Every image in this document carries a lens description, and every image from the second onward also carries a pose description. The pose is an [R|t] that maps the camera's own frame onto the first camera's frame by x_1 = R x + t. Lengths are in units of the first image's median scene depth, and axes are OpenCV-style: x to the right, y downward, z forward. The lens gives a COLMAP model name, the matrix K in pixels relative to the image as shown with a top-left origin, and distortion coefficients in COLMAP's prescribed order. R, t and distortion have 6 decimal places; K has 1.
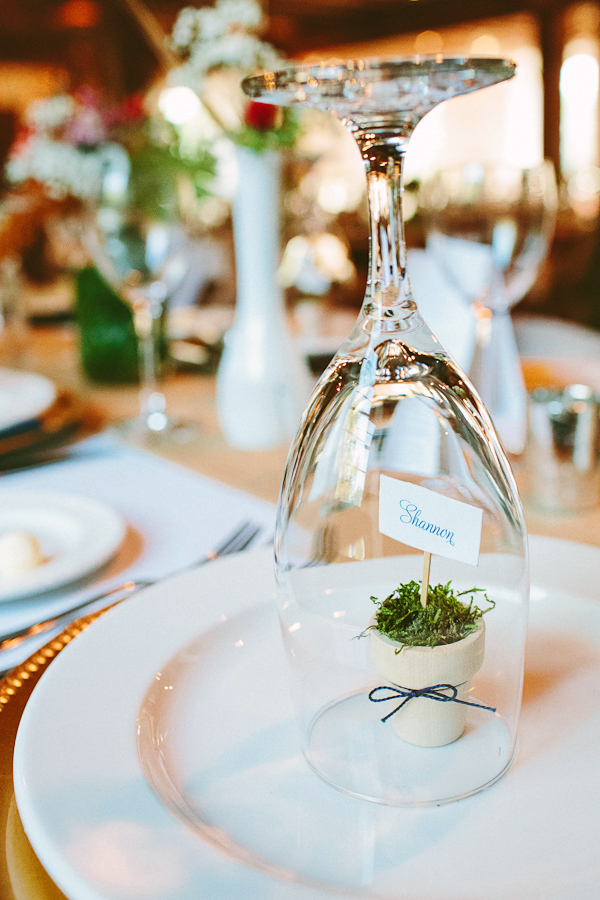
lens RADIAL K [[1122.8, 0, 300.0], [0, 1122.8, 450.0], [0, 0, 1]] dist [0.022755, 0.013651]
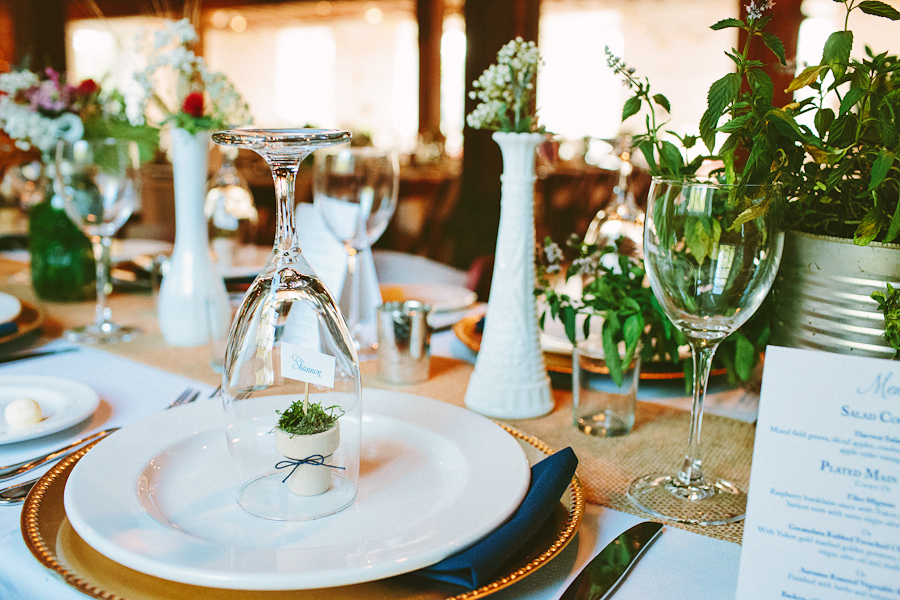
lens RADIAL K [[920.0, 0, 450.0], [0, 920.0, 300.0], [0, 0, 1]] dist [-0.237908, 0.606457]
pose [[0.967328, 0.008188, 0.253396, -0.033212], [0.007640, 0.998083, -0.061415, 0.040229], [-0.253413, 0.061344, 0.965411, -0.421166]]
